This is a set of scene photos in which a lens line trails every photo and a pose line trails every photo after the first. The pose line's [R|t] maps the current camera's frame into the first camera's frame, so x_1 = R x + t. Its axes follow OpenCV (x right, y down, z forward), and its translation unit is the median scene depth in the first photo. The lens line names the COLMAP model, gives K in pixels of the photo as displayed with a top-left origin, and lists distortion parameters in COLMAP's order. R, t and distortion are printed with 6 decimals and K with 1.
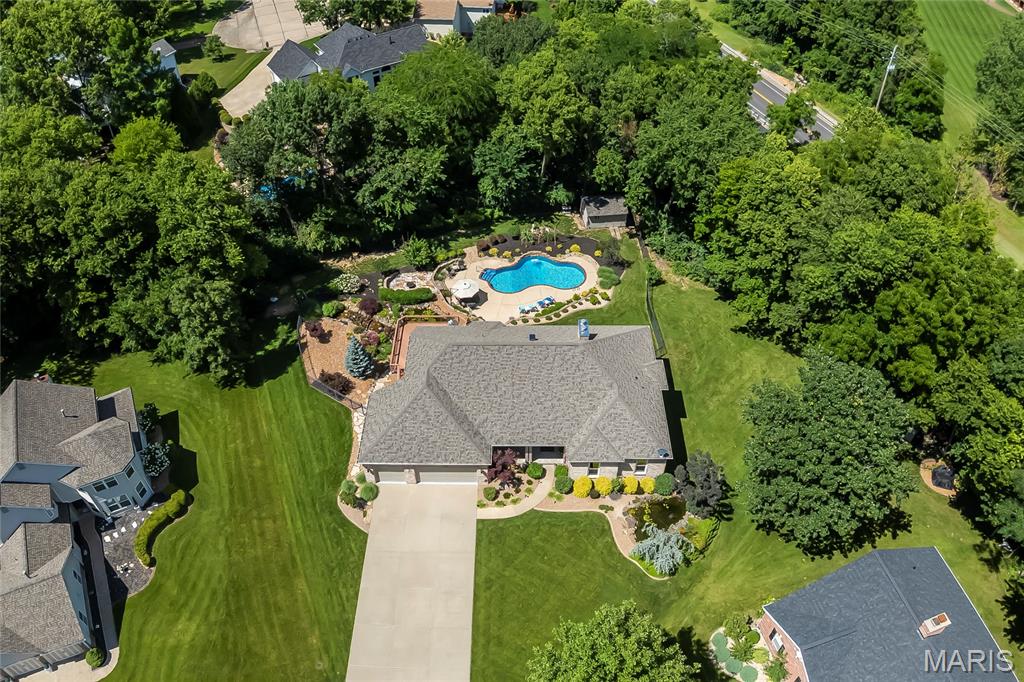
lens RADIAL K [[732.9, 0, 512.0], [0, 732.9, 341.0], [0, 0, 1]] dist [-0.147650, -0.001207]
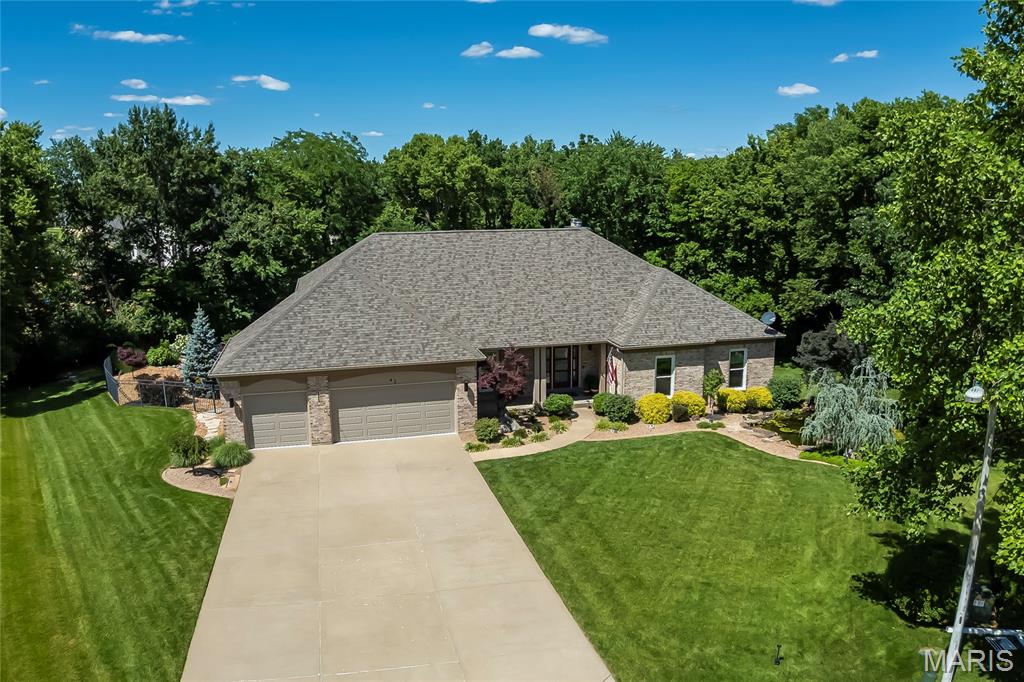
lens RADIAL K [[737.2, 0, 512.0], [0, 737.2, 341.0], [0, 0, 1]] dist [-0.167991, -0.000256]
pose [[0.967640, -0.054371, 0.246406, -0.135351], [0.177008, 0.842204, -0.509274, 0.420290], [-0.179835, 0.536410, 0.824575, 0.560416]]
